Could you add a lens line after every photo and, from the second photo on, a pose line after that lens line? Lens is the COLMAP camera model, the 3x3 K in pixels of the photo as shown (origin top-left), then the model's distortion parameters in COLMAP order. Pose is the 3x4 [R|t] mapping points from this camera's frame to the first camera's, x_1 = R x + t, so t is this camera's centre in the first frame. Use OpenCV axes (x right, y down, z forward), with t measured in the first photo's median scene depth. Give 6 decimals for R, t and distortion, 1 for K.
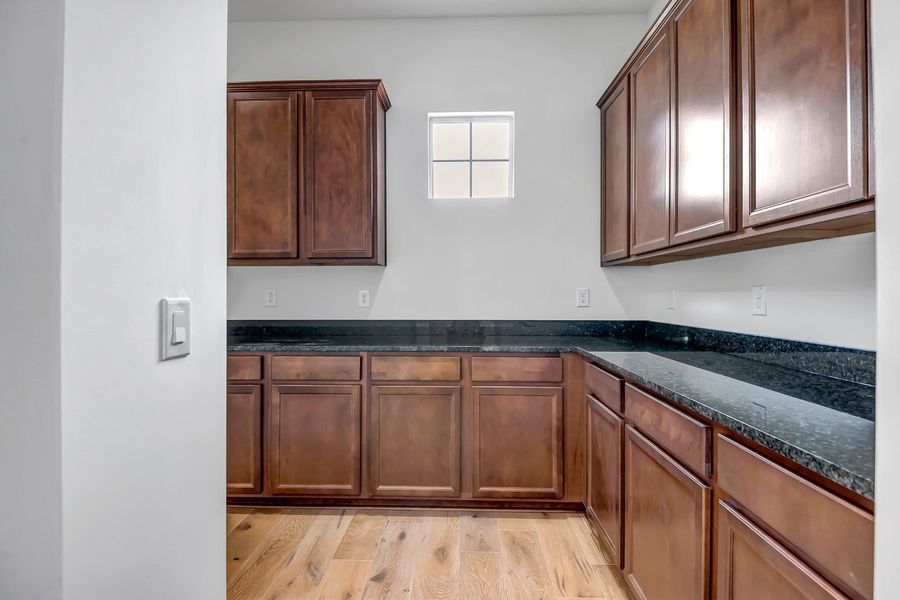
lens RADIAL K [[420.7, 0, 450.0], [0, 420.7, 300.0], [0, 0, 1]] dist [0.001877, -0.000603]
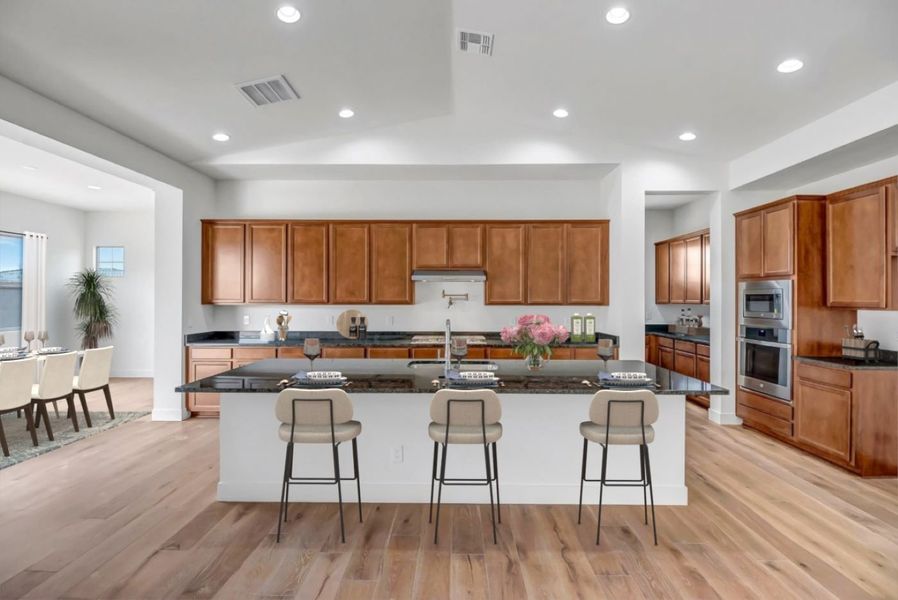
lens RADIAL K [[419.8, 0, 449.0], [0, 419.8, 300.0], [0, 0, 1]] dist [0.001877, -0.000603]
pose [[0.999904, 0.006247, 0.012359, -1.236876], [-0.006192, 0.999971, -0.004481, -0.114438], [-0.012387, 0.004404, 0.999914, -2.051370]]
